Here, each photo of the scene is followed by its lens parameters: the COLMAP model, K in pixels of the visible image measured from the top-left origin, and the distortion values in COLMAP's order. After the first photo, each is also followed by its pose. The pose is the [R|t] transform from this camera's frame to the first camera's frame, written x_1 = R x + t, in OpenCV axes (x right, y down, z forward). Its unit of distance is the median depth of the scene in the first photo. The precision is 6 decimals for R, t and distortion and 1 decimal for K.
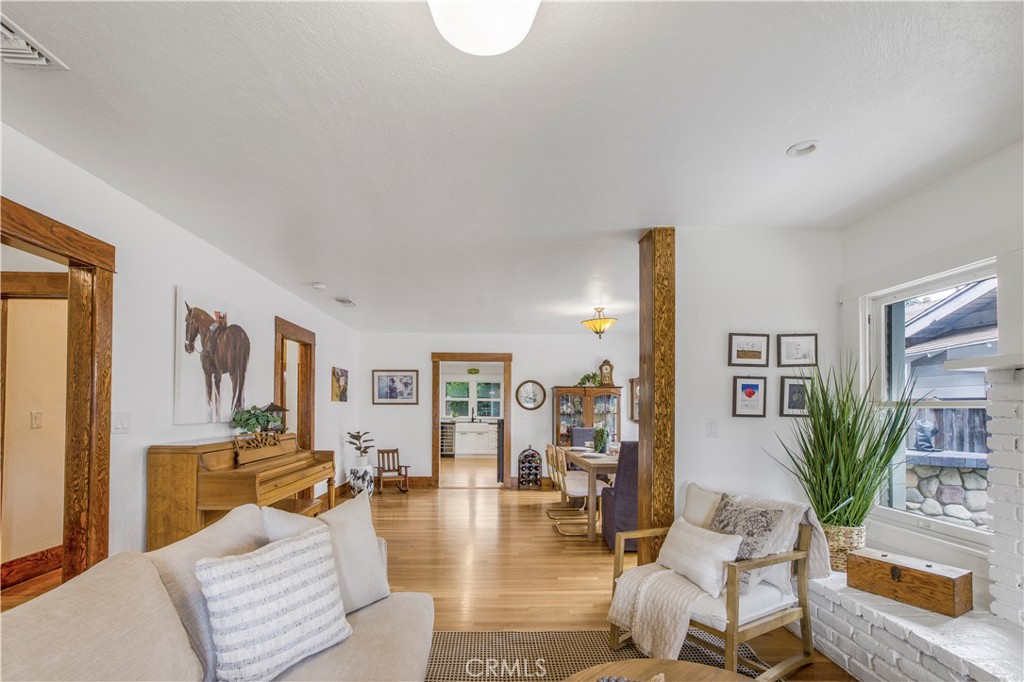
lens RADIAL K [[463.3, 0, 487.0], [0, 463.3, 394.8], [0, 0, 1]] dist [-0.012782, 0.006498]
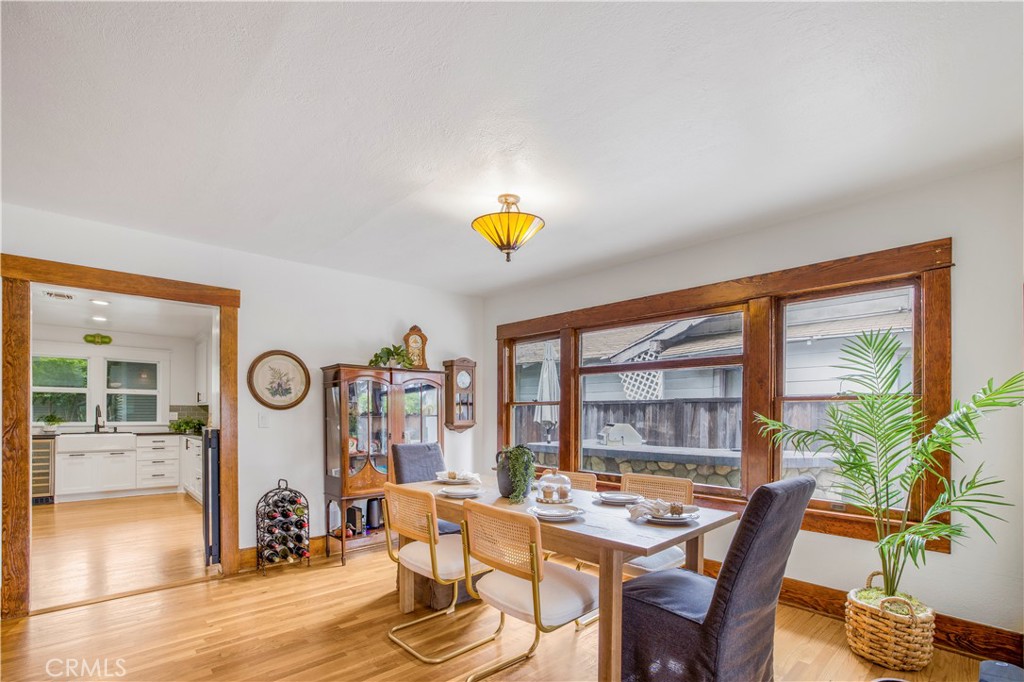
lens RADIAL K [[463.3, 0, 494.8], [0, 463.3, 418.9], [0, 0, 1]] dist [-0.012782, 0.006498]
pose [[0.750432, -0.013853, 0.660803, -0.064387], [-0.019934, 0.998851, 0.043578, 0.016695], [-0.660647, -0.045875, 0.749294, 0.476091]]
